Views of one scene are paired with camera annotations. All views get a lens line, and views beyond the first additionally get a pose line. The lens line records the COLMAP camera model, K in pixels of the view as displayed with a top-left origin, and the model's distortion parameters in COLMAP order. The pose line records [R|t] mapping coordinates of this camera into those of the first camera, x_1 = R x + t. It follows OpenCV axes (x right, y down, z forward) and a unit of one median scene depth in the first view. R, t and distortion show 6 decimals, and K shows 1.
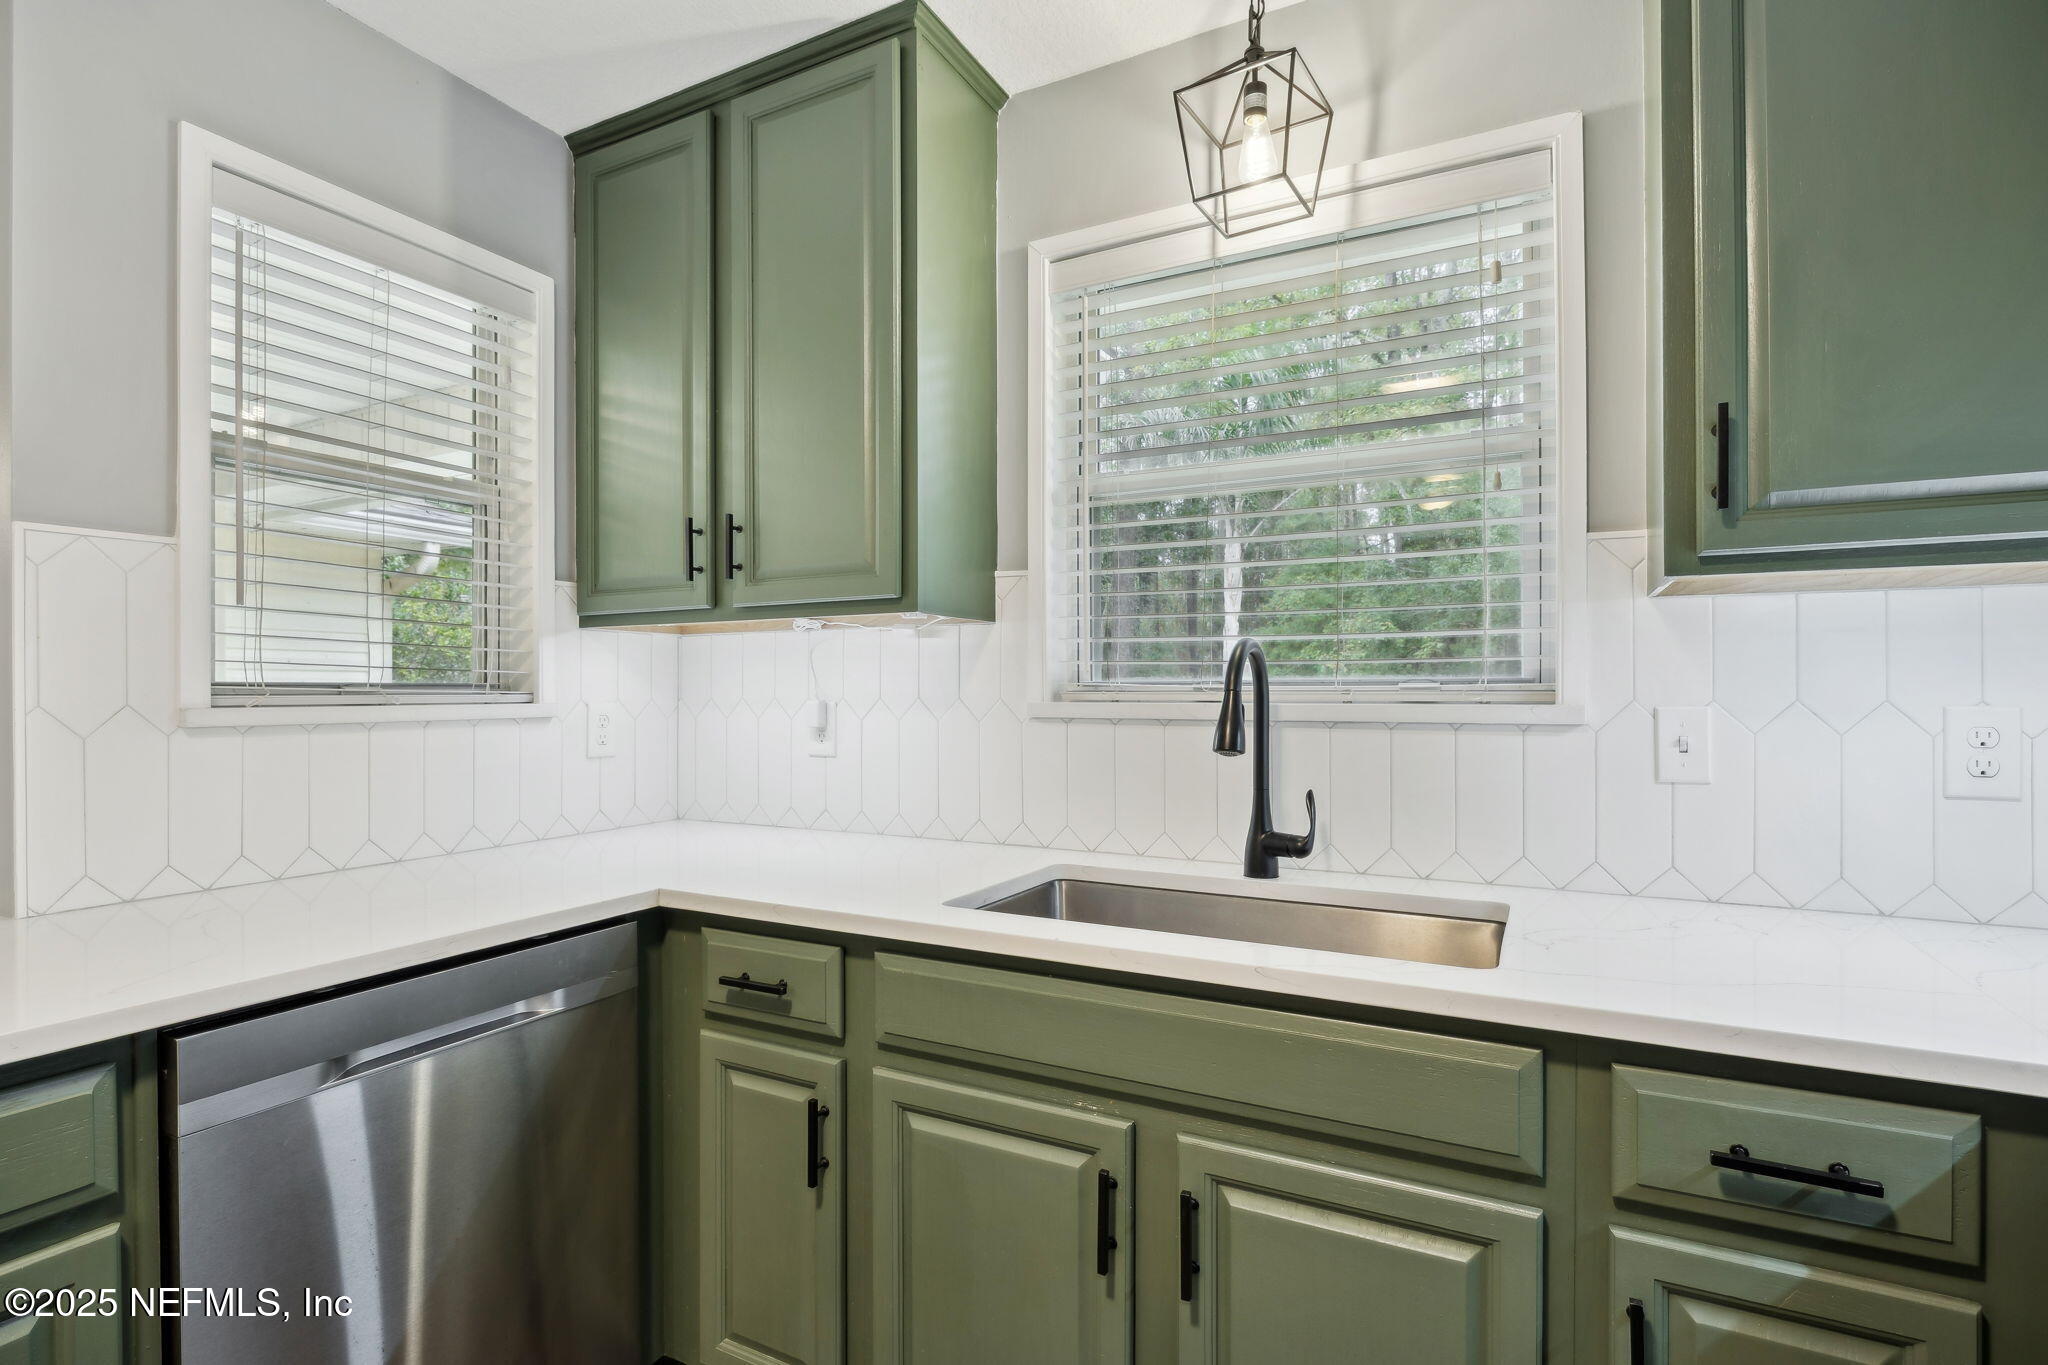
lens RADIAL K [[984.4, 0, 1023.0], [0, 984.4, 691.9], [0, 0, 1]] dist [-0.011494, 0.001222]
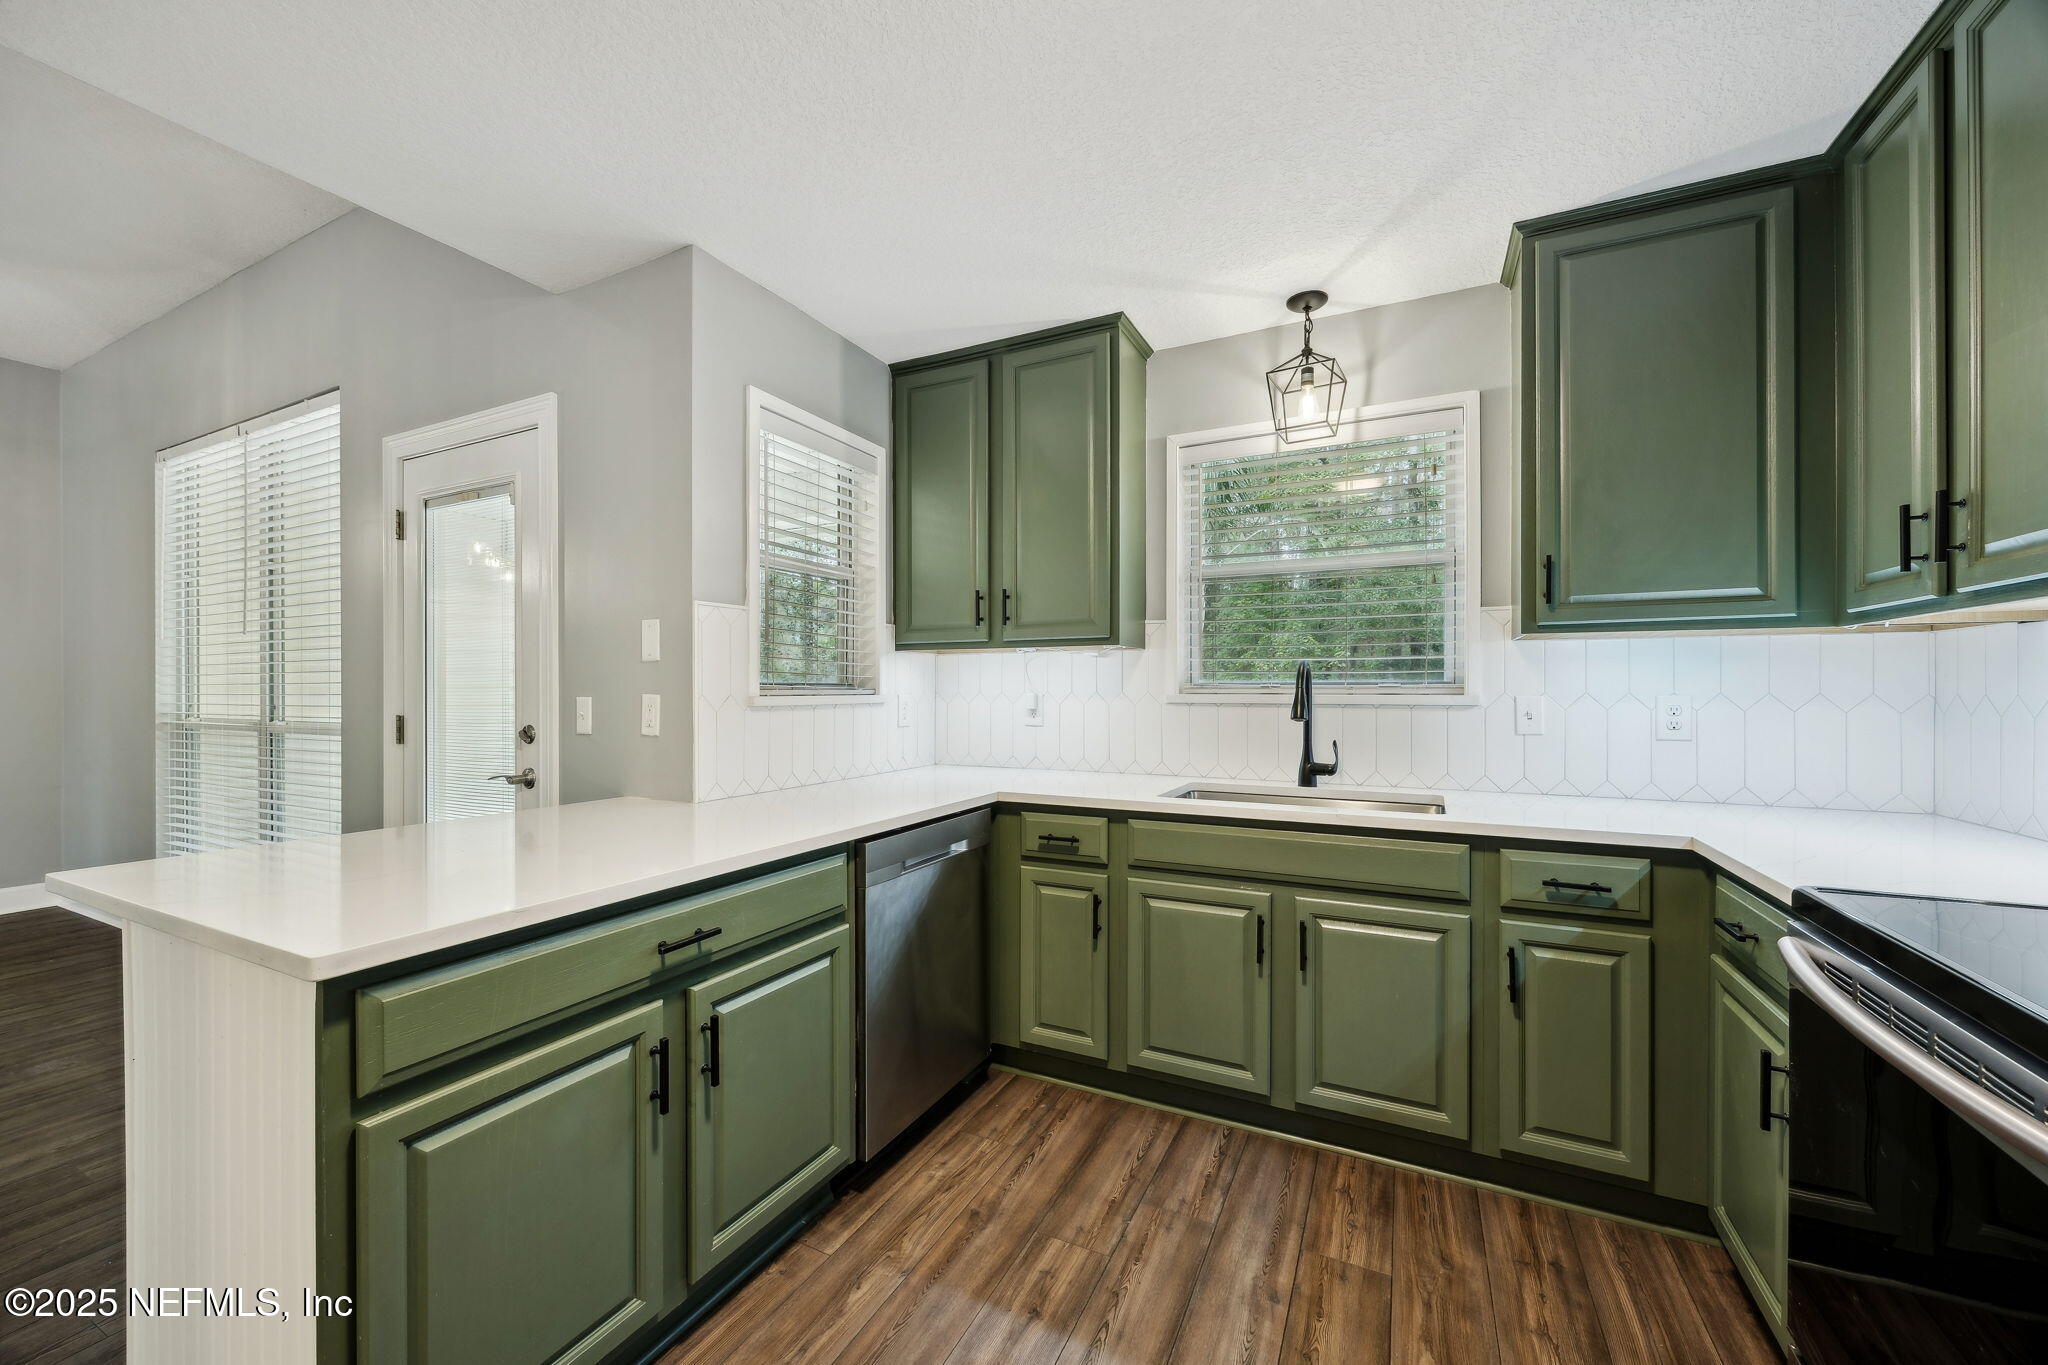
lens RADIAL K [[783.7, 0, 1025.4], [0, 783.7, 689.7], [0, 0, 1]] dist [-0.001996, 0.000025]
pose [[0.999680, 0.001287, 0.025274, -0.365193], [-0.001305, 0.999999, 0.000693, 0.002150], [-0.025273, -0.000726, 0.999680, -0.528505]]
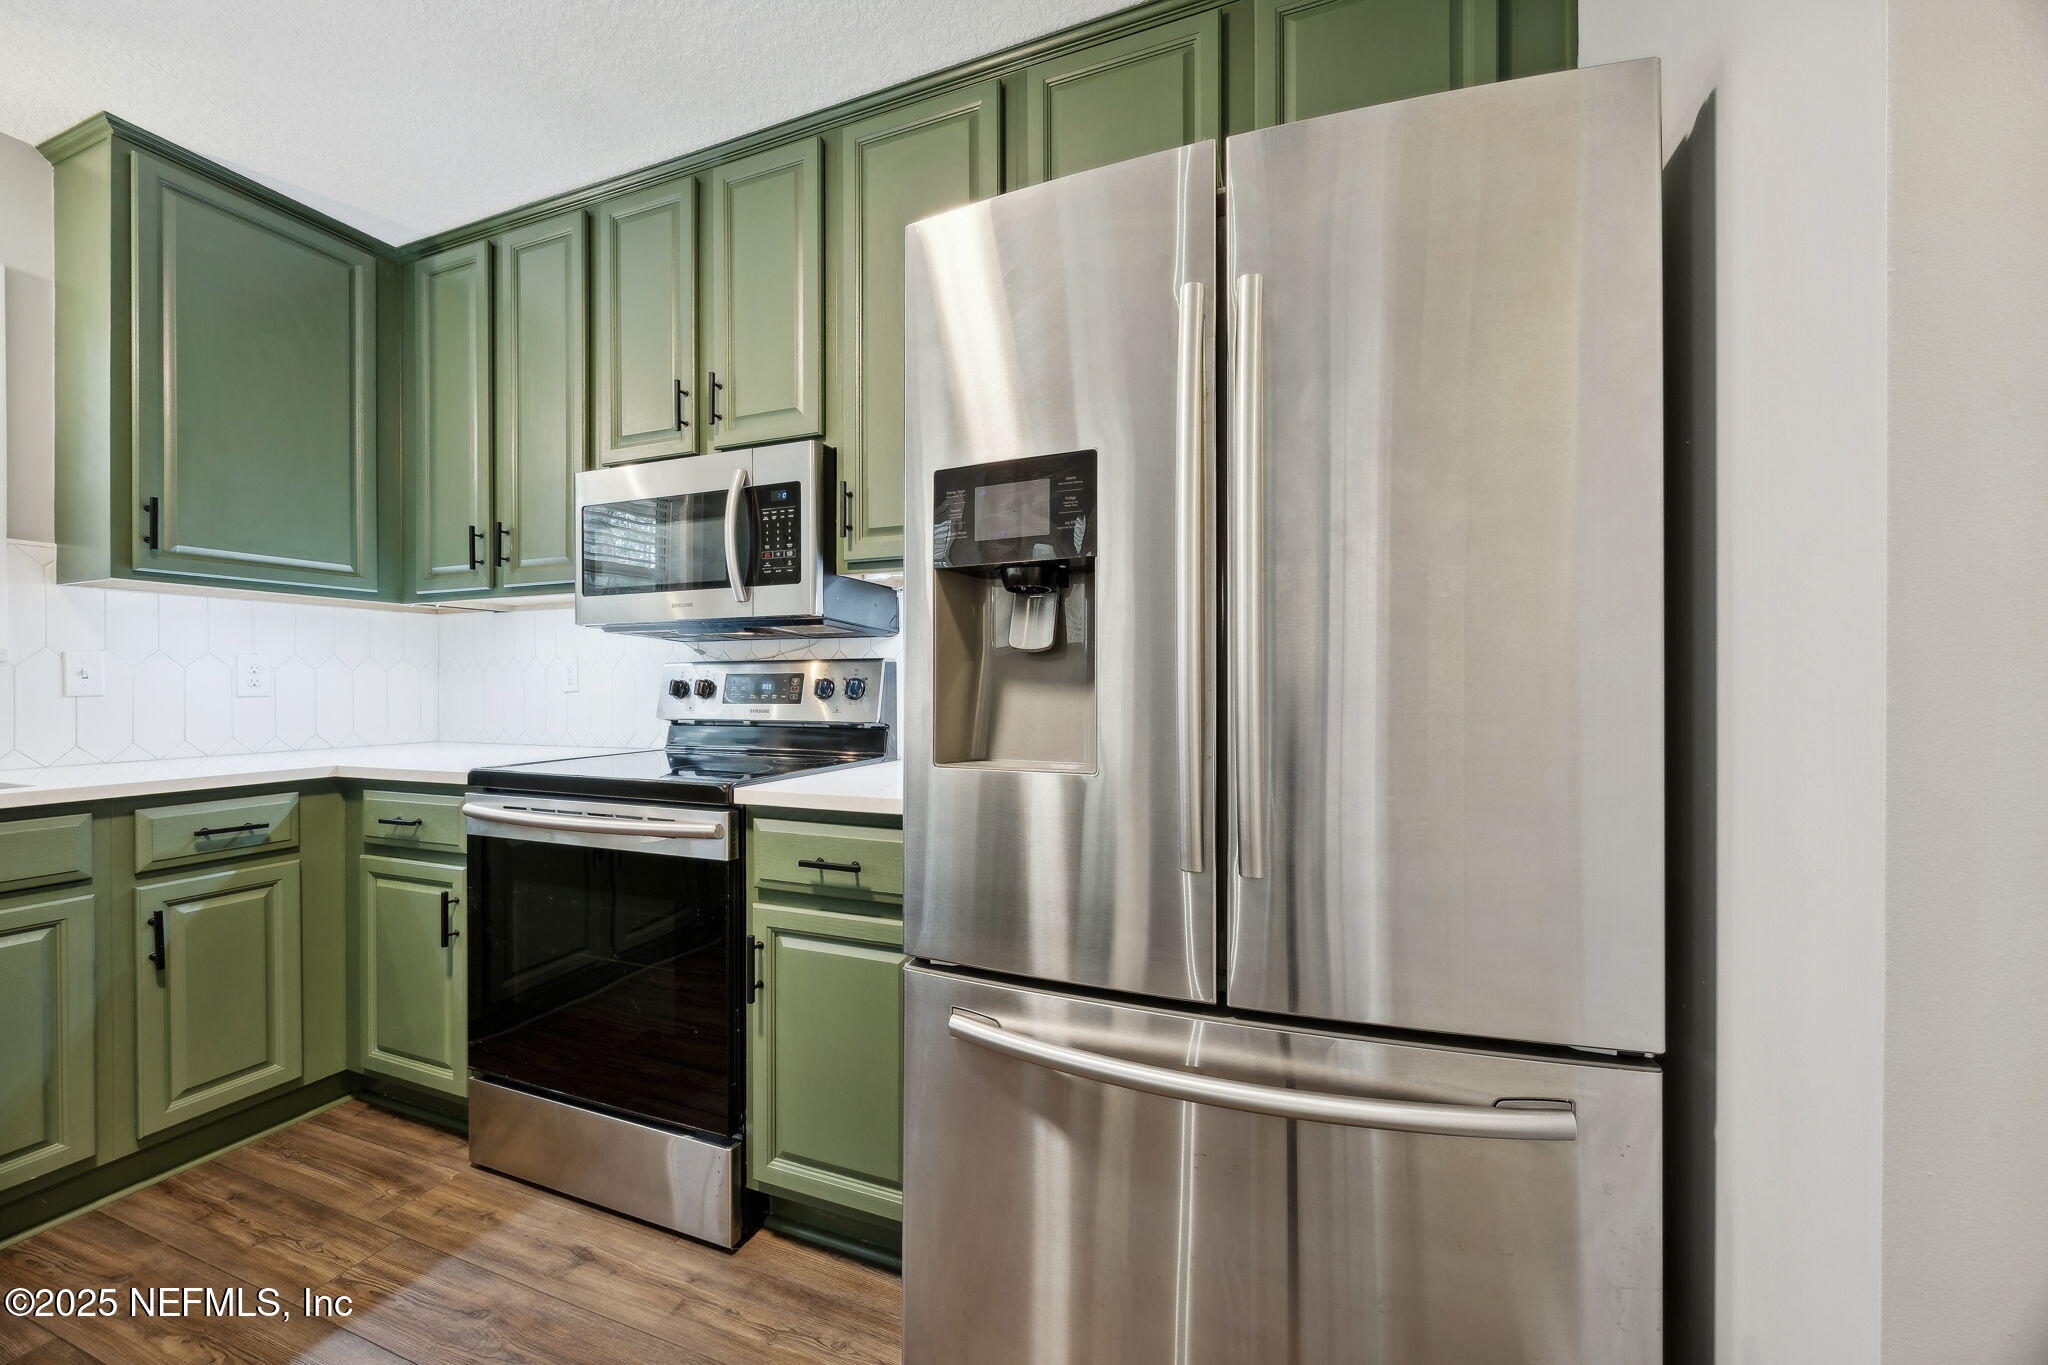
lens RADIAL K [[768.5, 0, 1022.0], [0, 768.5, 685.0], [0, 0, 1]] dist [-0.002110, -0.000455]
pose [[-0.114020, -0.001511, 0.993477, -0.802475], [0.002301, 0.999996, 0.001785, 0.071459], [-0.993476, 0.002490, -0.114016, -0.454496]]
